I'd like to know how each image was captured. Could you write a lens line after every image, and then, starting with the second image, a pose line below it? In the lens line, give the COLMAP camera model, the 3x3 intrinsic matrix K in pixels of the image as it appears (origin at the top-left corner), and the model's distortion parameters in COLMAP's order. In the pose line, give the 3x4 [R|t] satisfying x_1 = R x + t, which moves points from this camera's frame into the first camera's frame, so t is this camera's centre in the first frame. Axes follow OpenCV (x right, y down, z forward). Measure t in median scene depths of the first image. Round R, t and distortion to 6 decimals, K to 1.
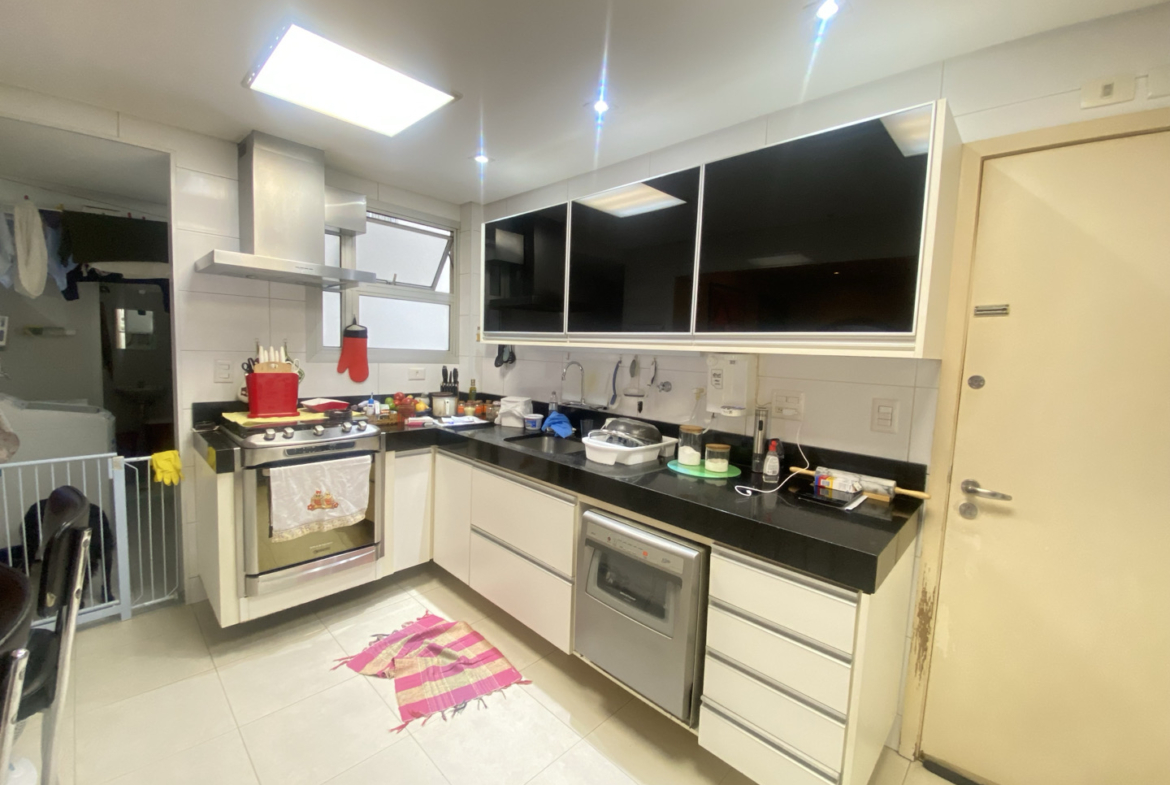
lens RADIAL K [[475.5, 0, 582.0], [0, 475.5, 389.3], [0, 0, 1]] dist [-0.000780, -0.011965]
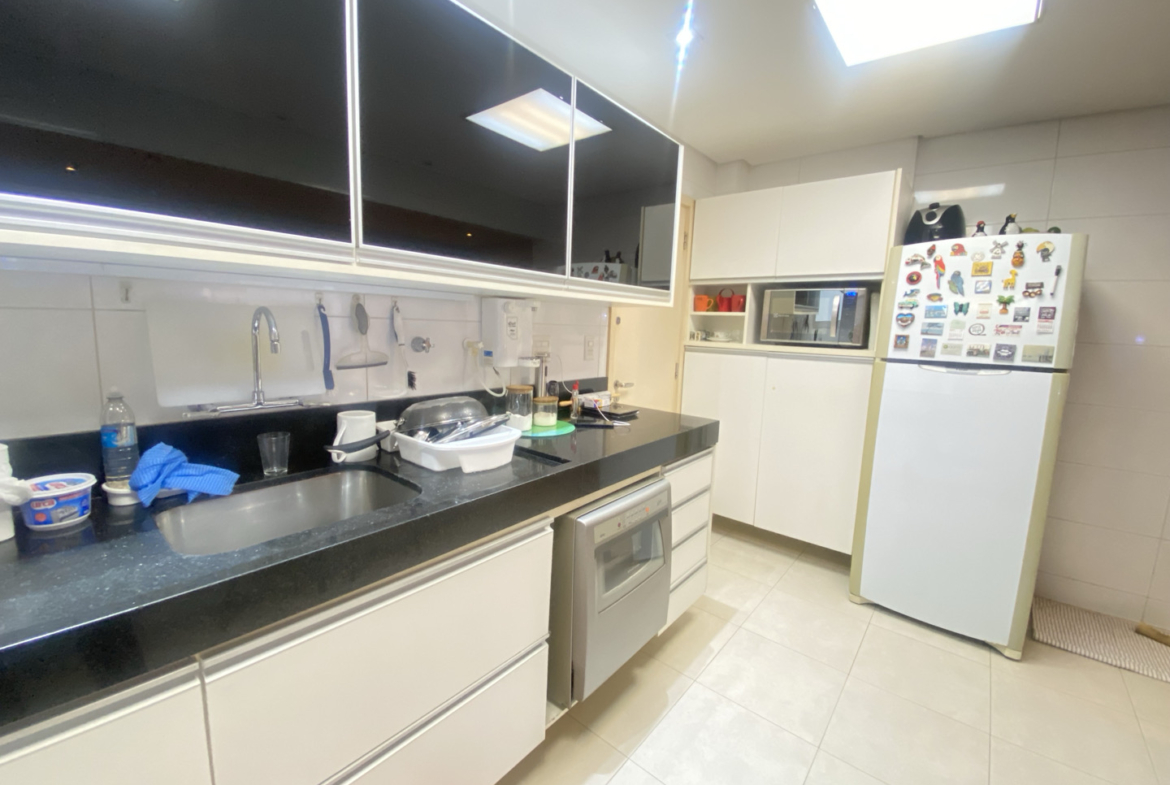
lens RADIAL K [[475.5, 0, 582.0], [0, 475.5, 389.3], [0, 0, 1]] dist [-0.000780, -0.011965]
pose [[-0.115591, -0.174281, 0.977888, -0.645484], [0.045640, 0.982515, 0.180501, -0.067367], [-0.992248, 0.065495, -0.105616, 1.030514]]
